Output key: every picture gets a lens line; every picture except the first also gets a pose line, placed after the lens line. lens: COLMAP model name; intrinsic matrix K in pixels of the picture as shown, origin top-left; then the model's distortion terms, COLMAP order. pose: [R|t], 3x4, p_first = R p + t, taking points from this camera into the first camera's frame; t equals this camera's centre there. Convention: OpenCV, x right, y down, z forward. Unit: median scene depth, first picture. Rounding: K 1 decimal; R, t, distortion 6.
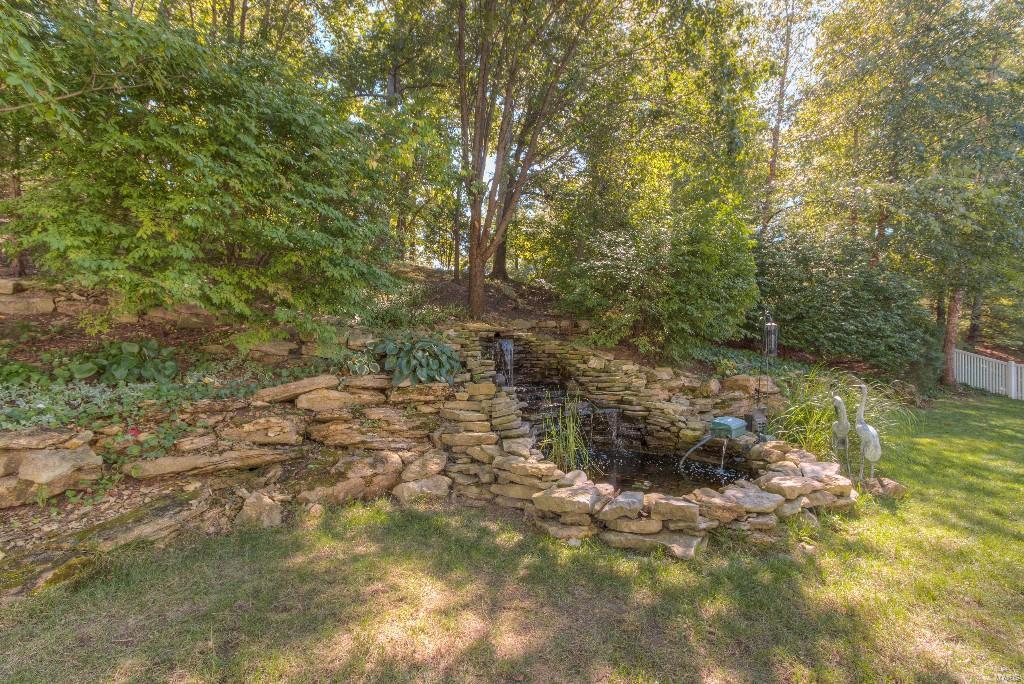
lens RADIAL K [[451.4, 0, 511.9], [0, 451.4, 339.9], [0, 0, 1]] dist [0.000912, 0.000052]
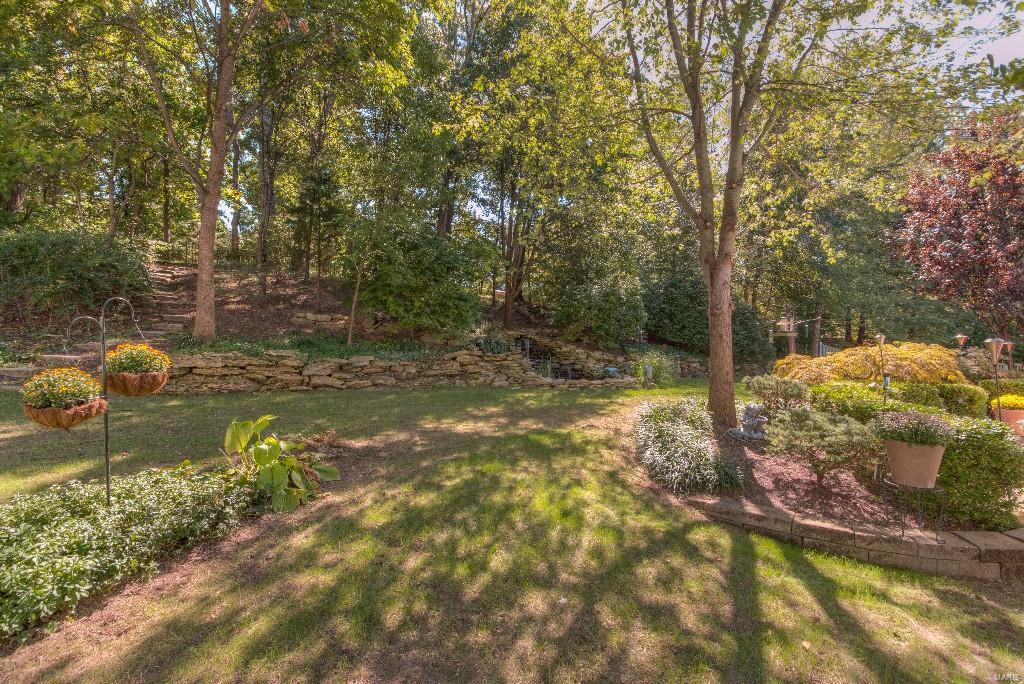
lens RADIAL K [[451.4, 0, 512.6], [0, 451.4, 342.1], [0, 0, 1]] dist [0.000912, 0.000052]
pose [[0.999536, -0.003326, -0.030263, -0.010019], [0.003215, 0.999988, -0.003721, 0.029219], [0.030275, 0.003622, 0.999535, -1.476610]]
